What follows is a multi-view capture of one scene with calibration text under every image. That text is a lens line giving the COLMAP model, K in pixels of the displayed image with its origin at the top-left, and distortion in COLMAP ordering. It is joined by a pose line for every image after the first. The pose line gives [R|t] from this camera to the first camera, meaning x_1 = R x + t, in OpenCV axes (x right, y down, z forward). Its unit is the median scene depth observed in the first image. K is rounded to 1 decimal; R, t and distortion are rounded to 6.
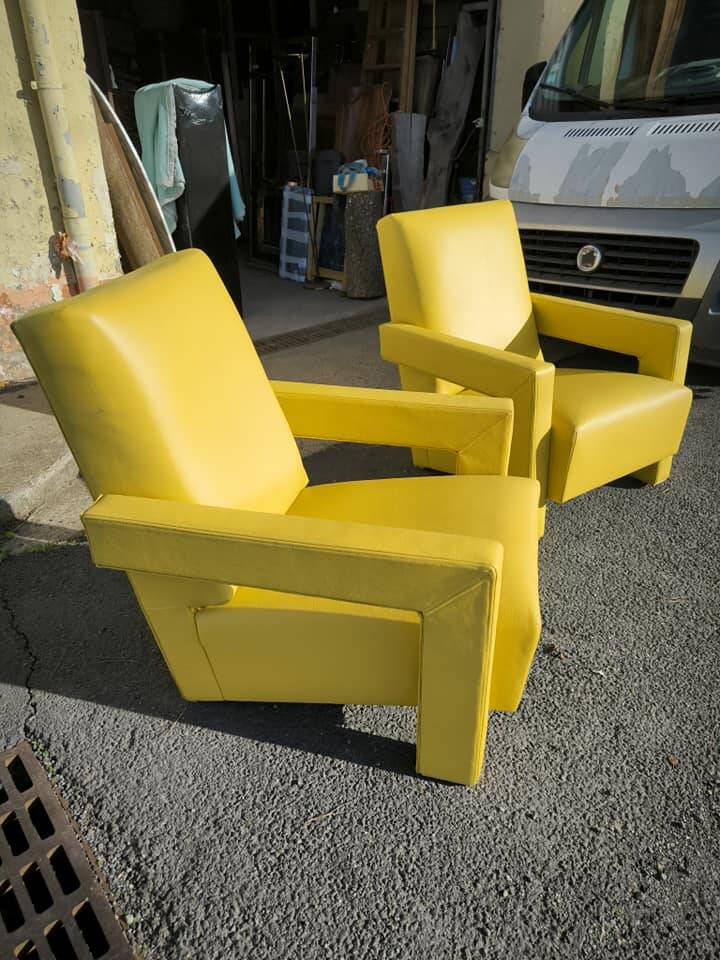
lens RADIAL K [[676.3, 0, 359.3], [0, 676.3, 475.0], [0, 0, 1]] dist [0.021933, -0.012152]
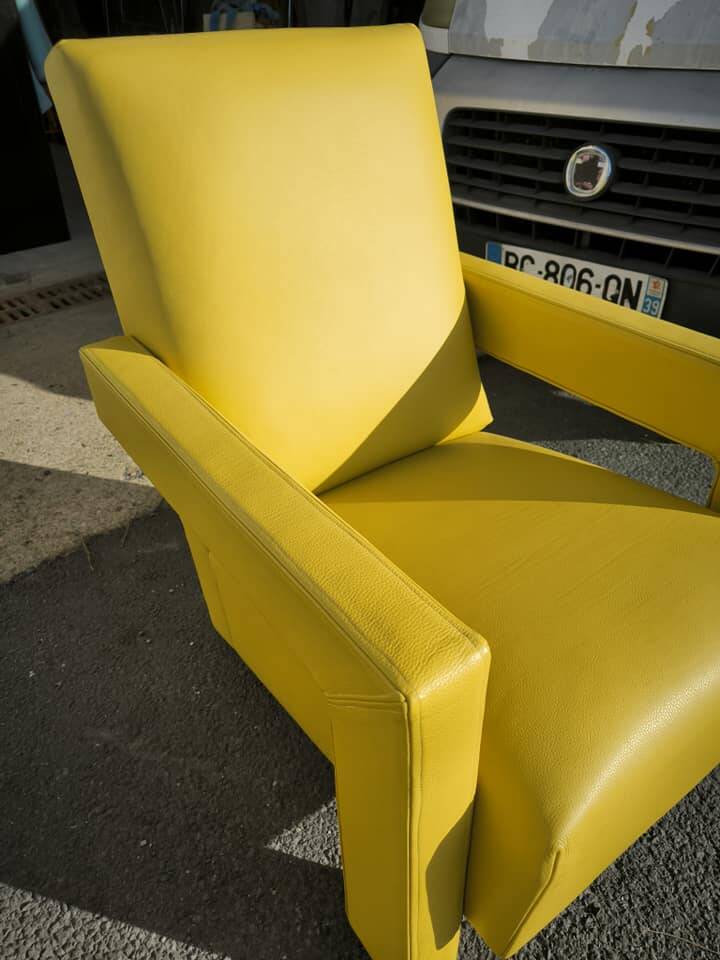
lens RADIAL K [[676.3, 0, 364.3], [0, 676.3, 488.6], [0, 0, 1]] dist [0.021933, -0.012152]
pose [[0.998279, -0.000647, 0.058638, 0.184014], [-0.008715, 0.987199, 0.159256, -0.218018], [-0.057991, -0.159493, 0.985494, 0.619061]]
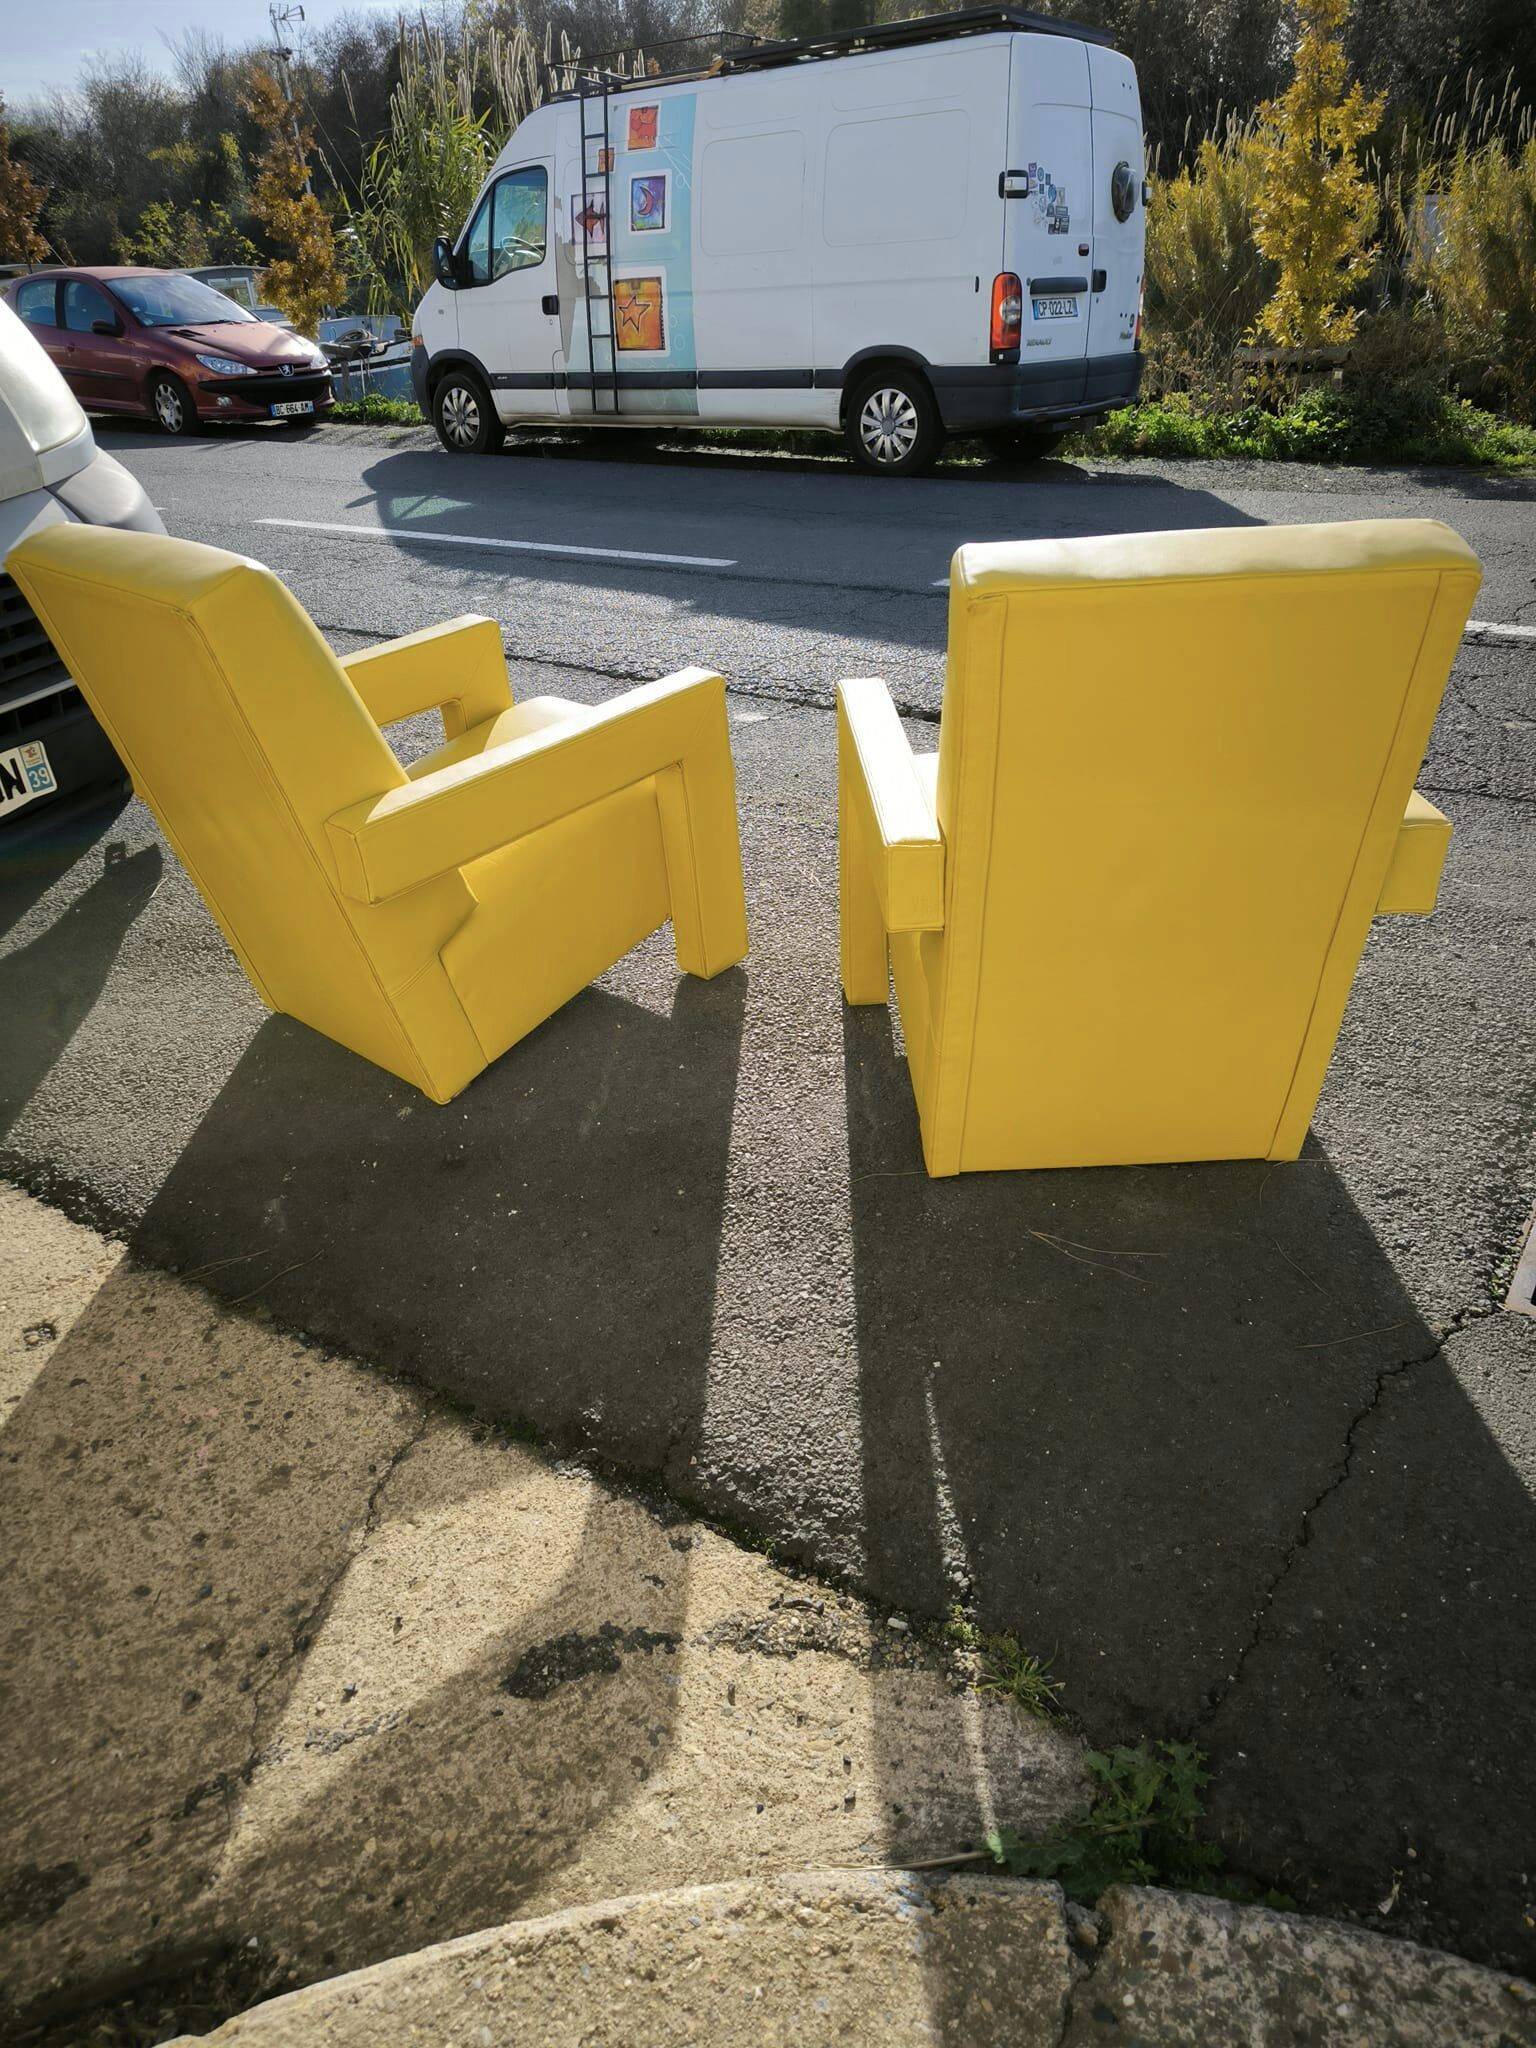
lens RADIAL K [[1442.7, 0, 771.6], [0, 1442.7, 1013.9], [0, 0, 1]] dist [0.021933, -0.012152]
pose [[-0.259674, -0.437391, 0.860964, -0.847159], [0.504960, 0.698451, 0.507131, -0.476806], [-0.823156, 0.566441, 0.039495, 0.878326]]
